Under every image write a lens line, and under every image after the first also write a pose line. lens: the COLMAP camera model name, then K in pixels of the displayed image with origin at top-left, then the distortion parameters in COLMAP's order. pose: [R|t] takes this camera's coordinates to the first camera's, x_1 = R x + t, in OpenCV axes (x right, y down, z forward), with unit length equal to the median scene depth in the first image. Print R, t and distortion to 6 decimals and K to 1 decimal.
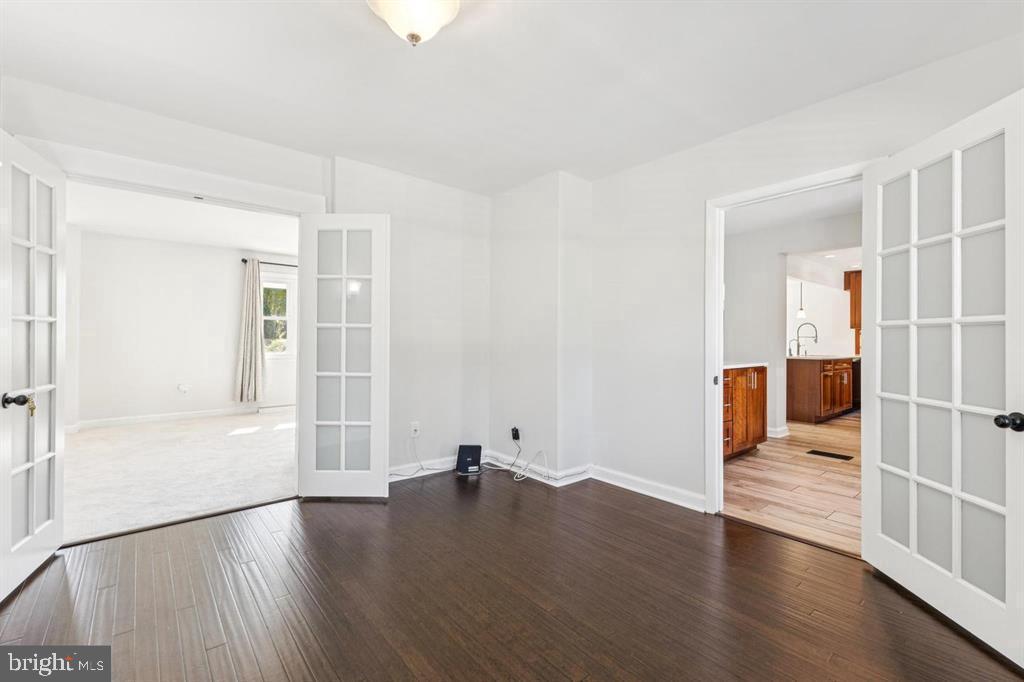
lens RADIAL K [[451.5, 0, 504.1], [0, 451.5, 332.9], [0, 0, 1]] dist [0.015124, -0.001646]
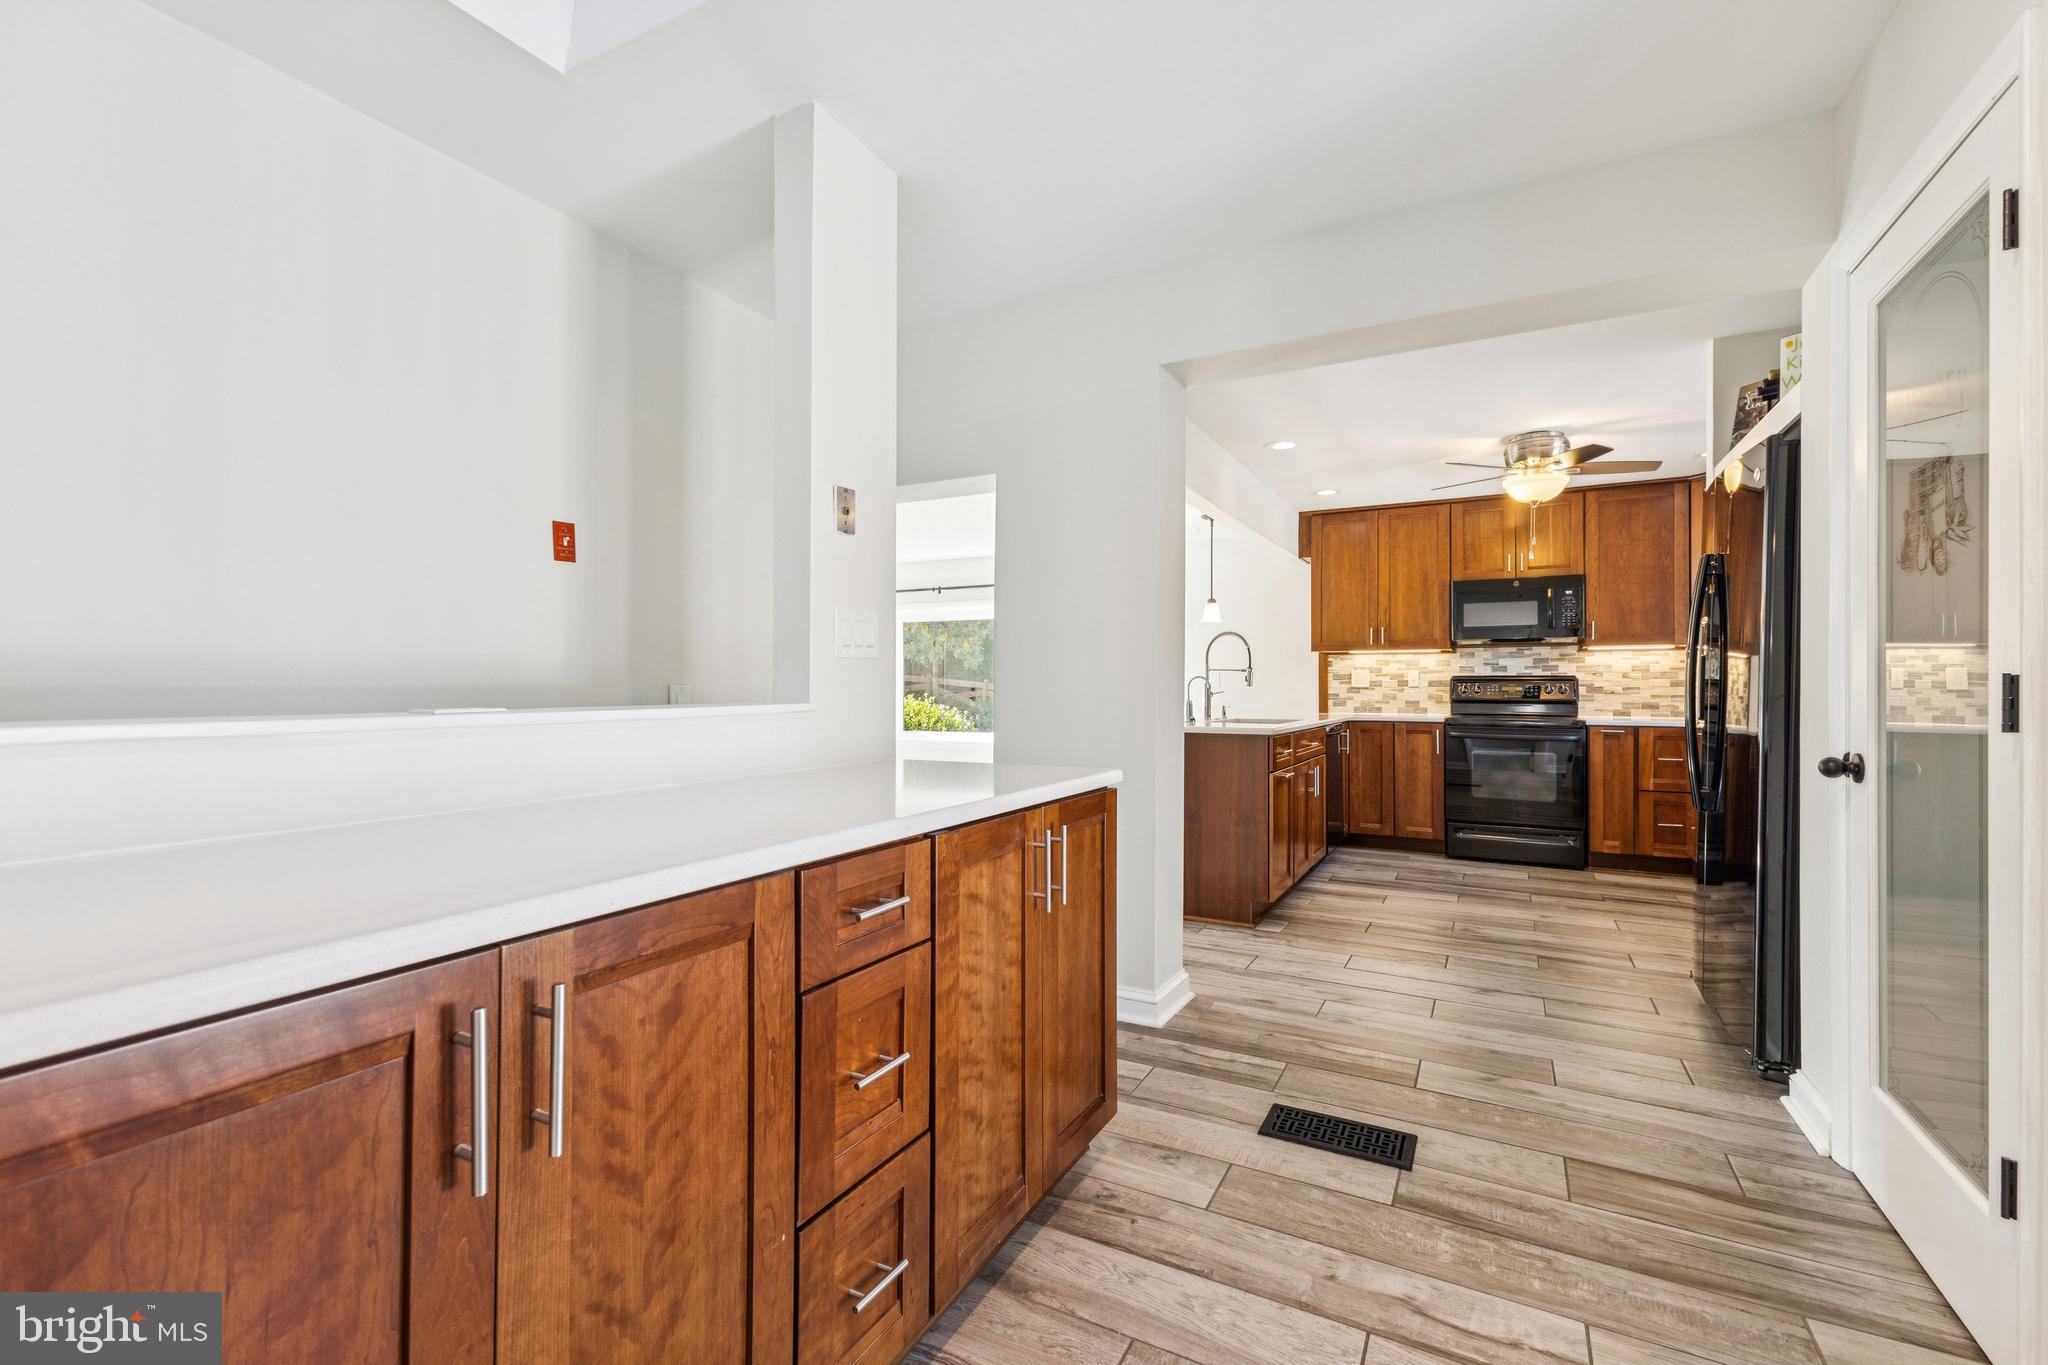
lens RADIAL K [[903.0, 0, 1024.5], [0, 903.0, 683.4], [0, 0, 1]] dist [0.015124, -0.001646]
pose [[0.924358, -0.006319, 0.381475, 0.249861], [0.001641, 0.999919, 0.012585, 0.010931], [-0.381523, -0.011007, 0.924294, 0.411182]]
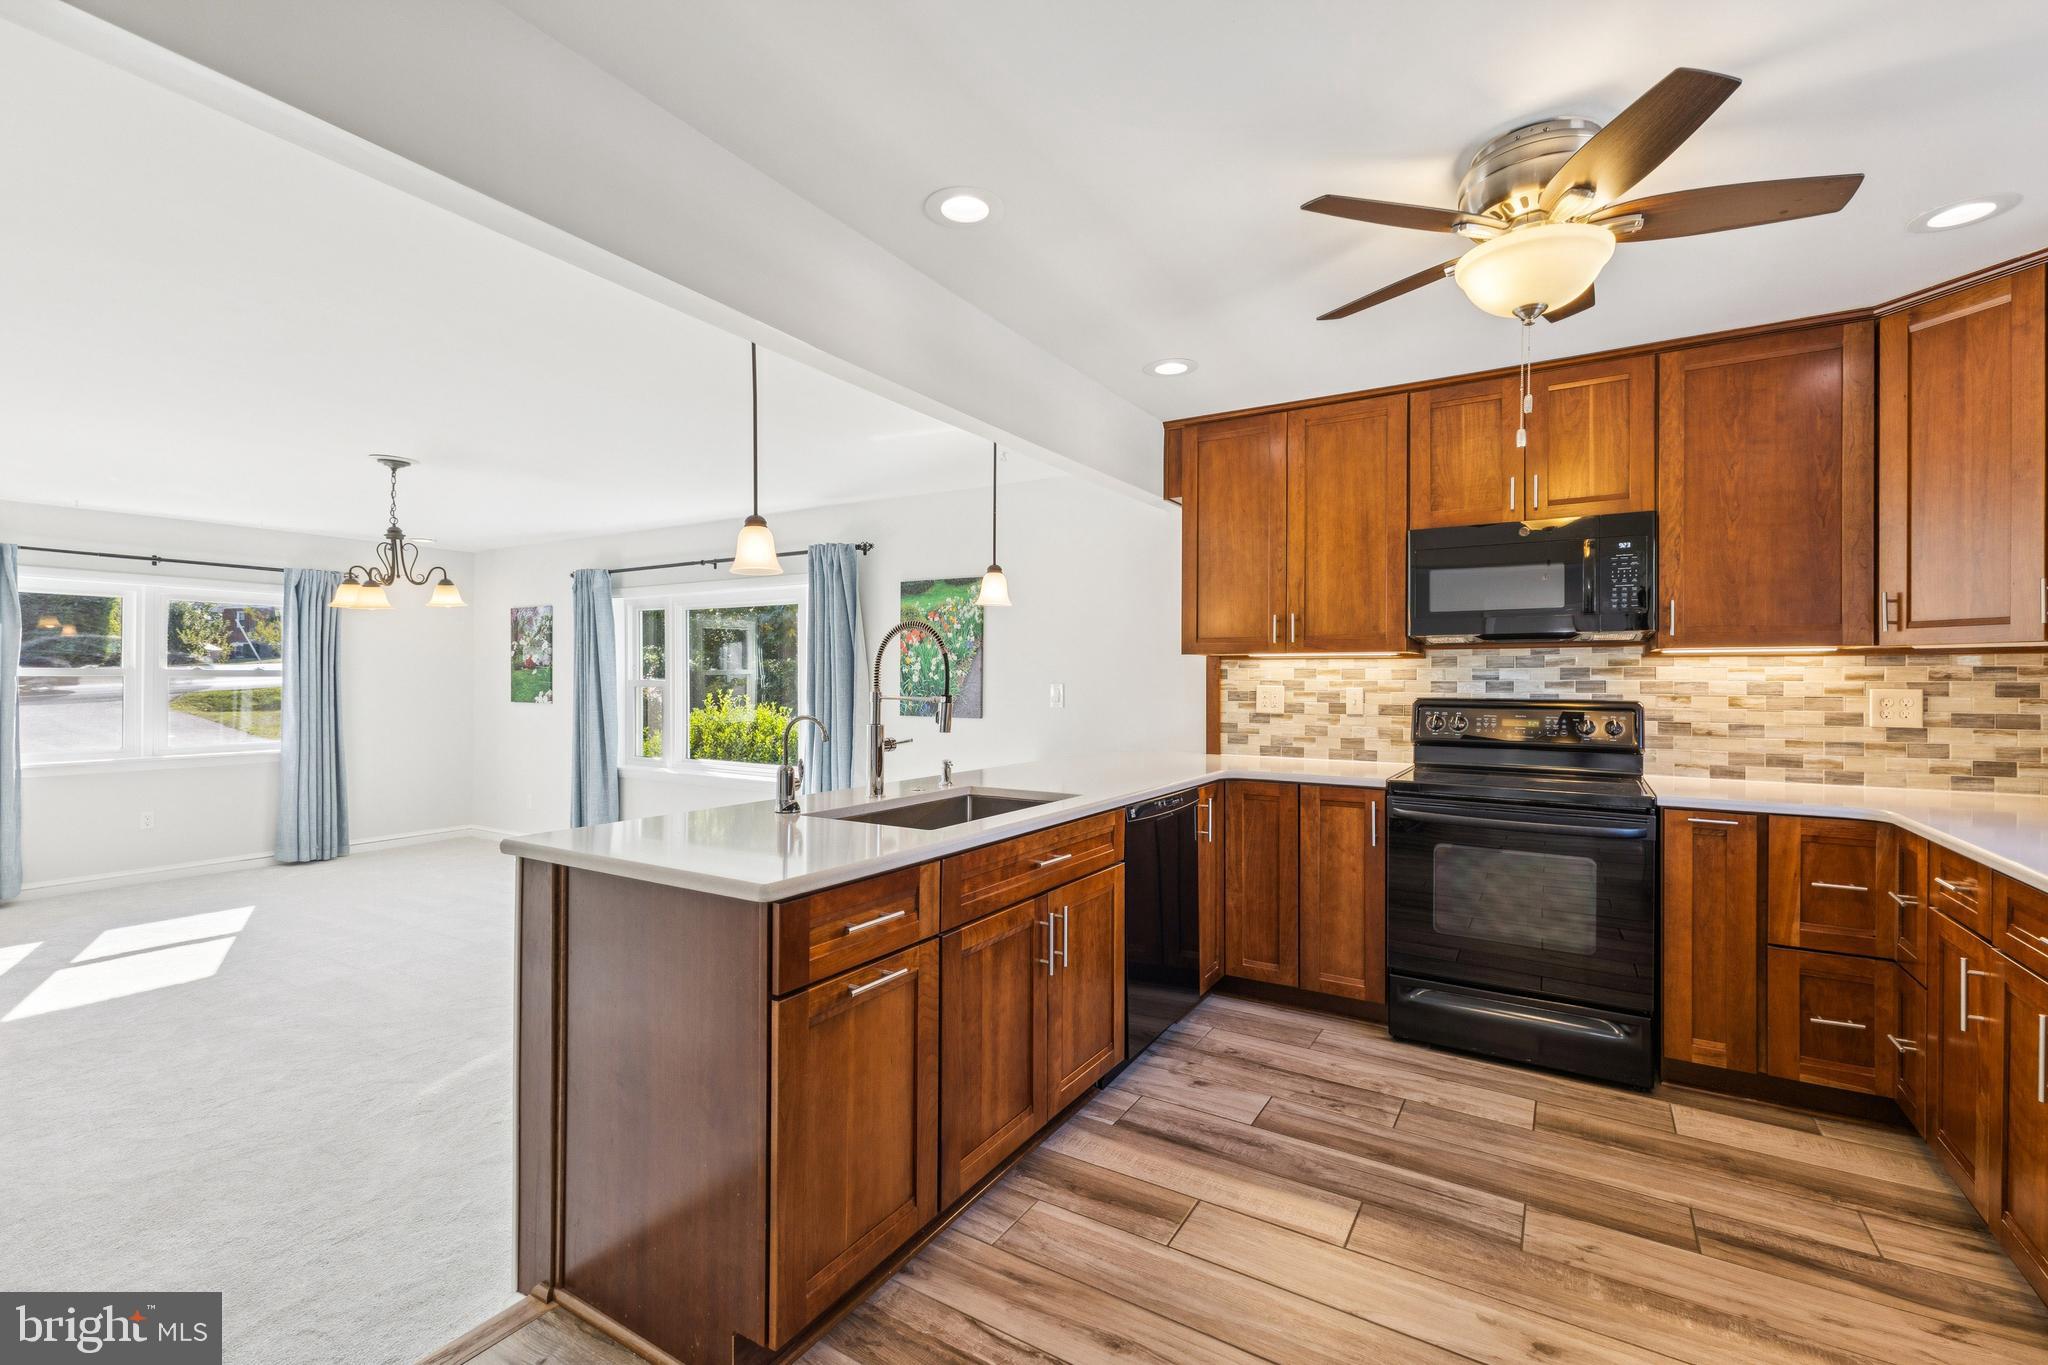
lens RADIAL K [[903.0, 0, 1026.3], [0, 903.0, 680.1], [0, 0, 1]] dist [0.015124, -0.001646]
pose [[0.944543, -0.007341, 0.328305, 0.626626], [0.000981, 0.999809, 0.019532, -0.006145], [-0.328385, -0.018127, 0.944370, 0.681032]]
